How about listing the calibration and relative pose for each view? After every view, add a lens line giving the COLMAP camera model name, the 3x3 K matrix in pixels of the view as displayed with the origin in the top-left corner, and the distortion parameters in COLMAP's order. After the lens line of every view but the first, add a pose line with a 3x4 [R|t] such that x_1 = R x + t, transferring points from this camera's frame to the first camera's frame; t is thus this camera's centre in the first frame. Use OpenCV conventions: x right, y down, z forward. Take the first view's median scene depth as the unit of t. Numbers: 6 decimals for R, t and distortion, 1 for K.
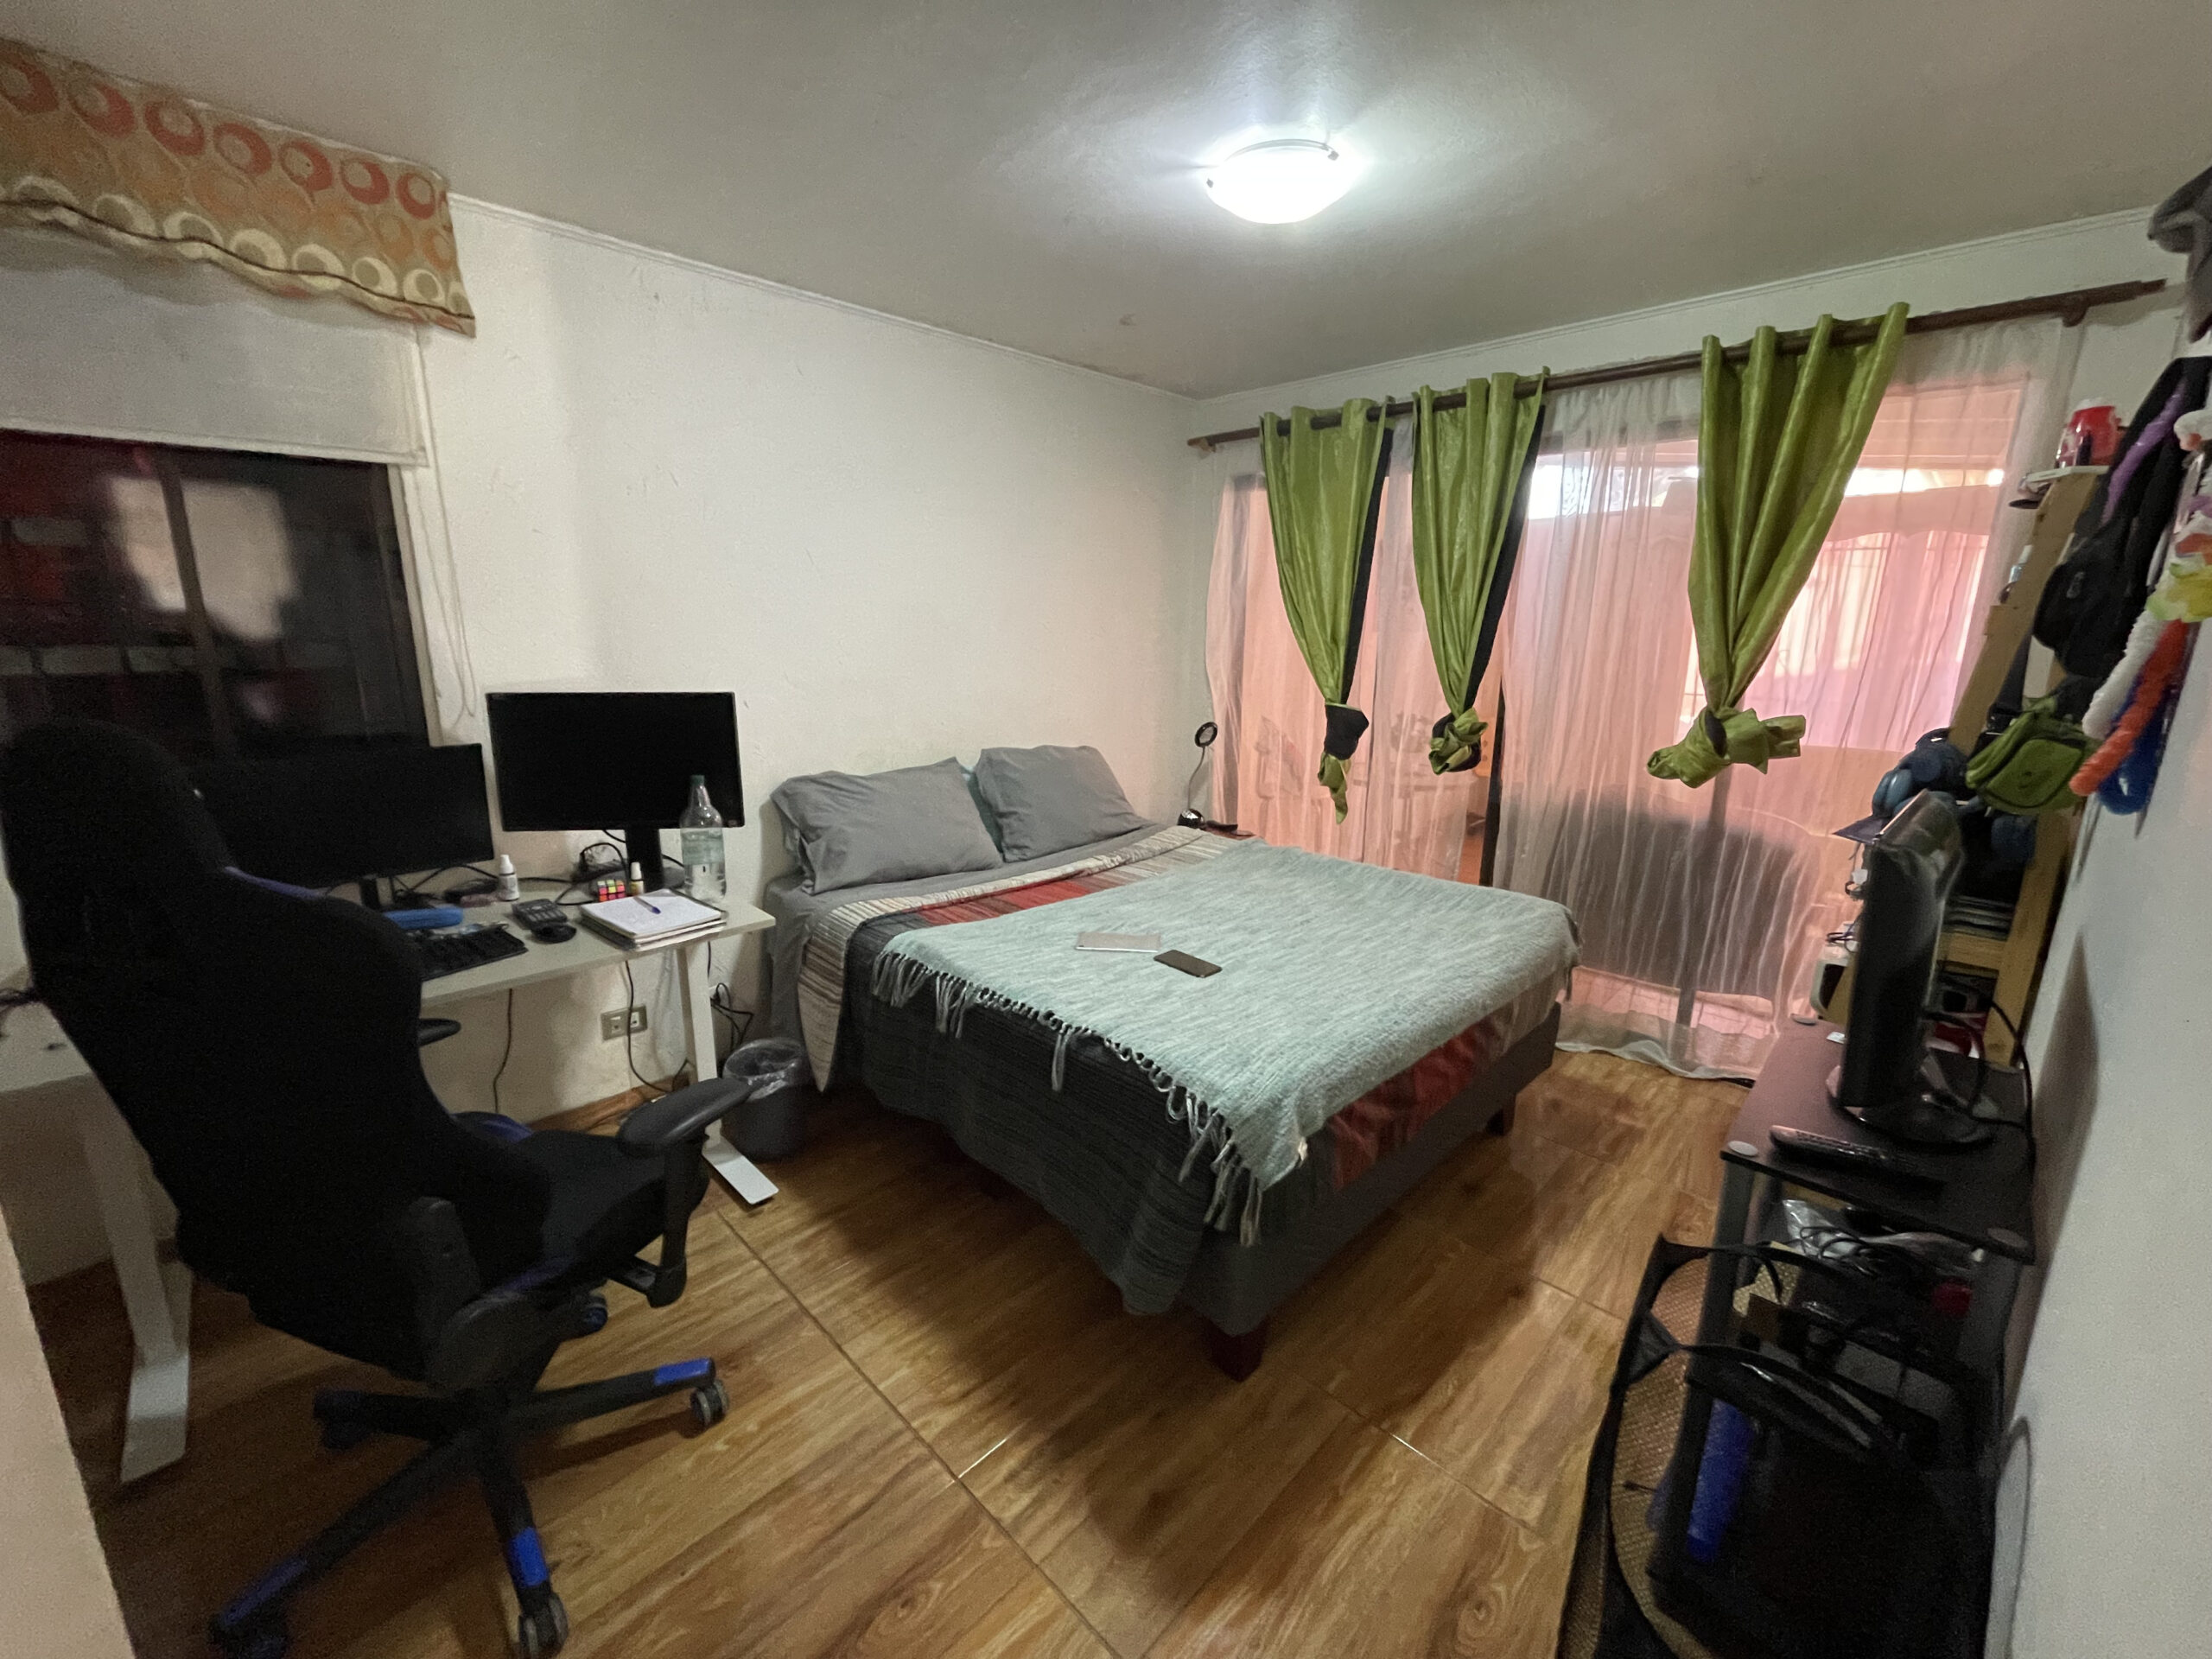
lens RADIAL K [[897.2, 0, 1100.6], [0, 897.2, 810.8], [0, 0, 1]] dist [-0.001074, -0.000385]
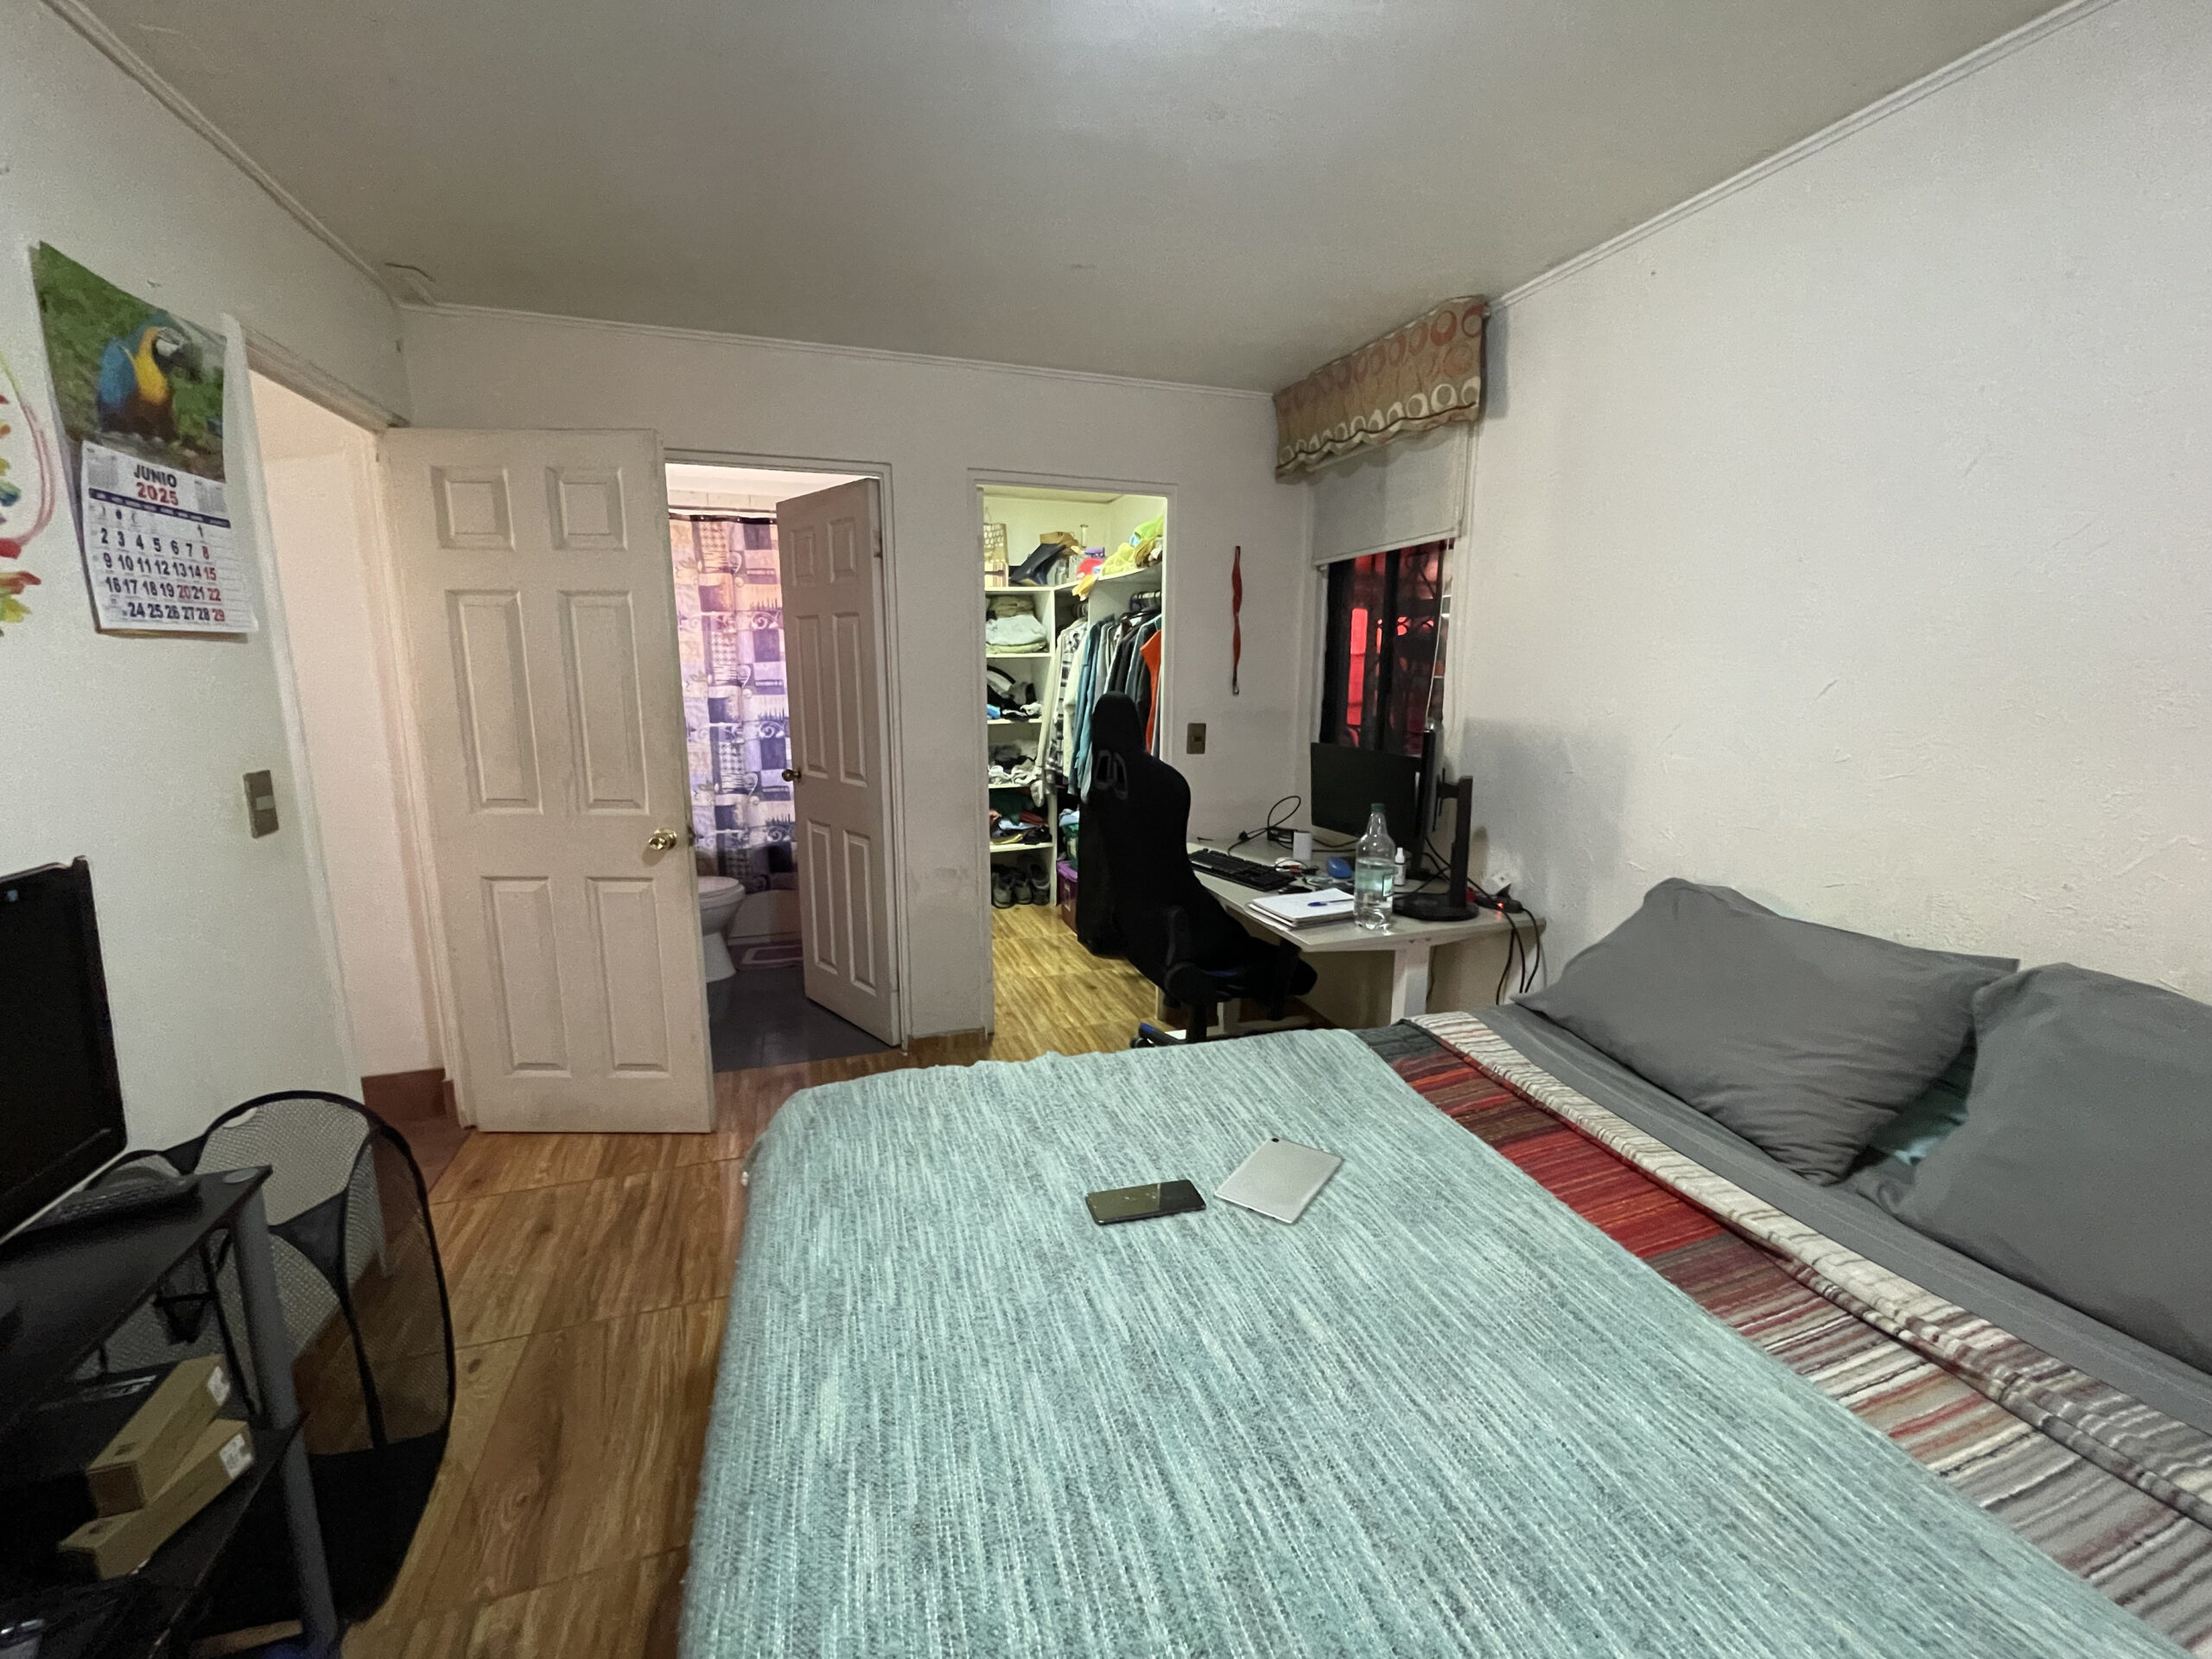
lens RADIAL K [[897.2, 0, 1111.2], [0, 897.2, 836.1], [0, 0, 1]] dist [-0.001074, -0.000385]
pose [[-0.428200, 0.145077, -0.891963, 0.528016], [-0.217533, 0.941458, 0.257558, -0.179975], [0.877111, 0.304318, -0.371573, 0.993028]]
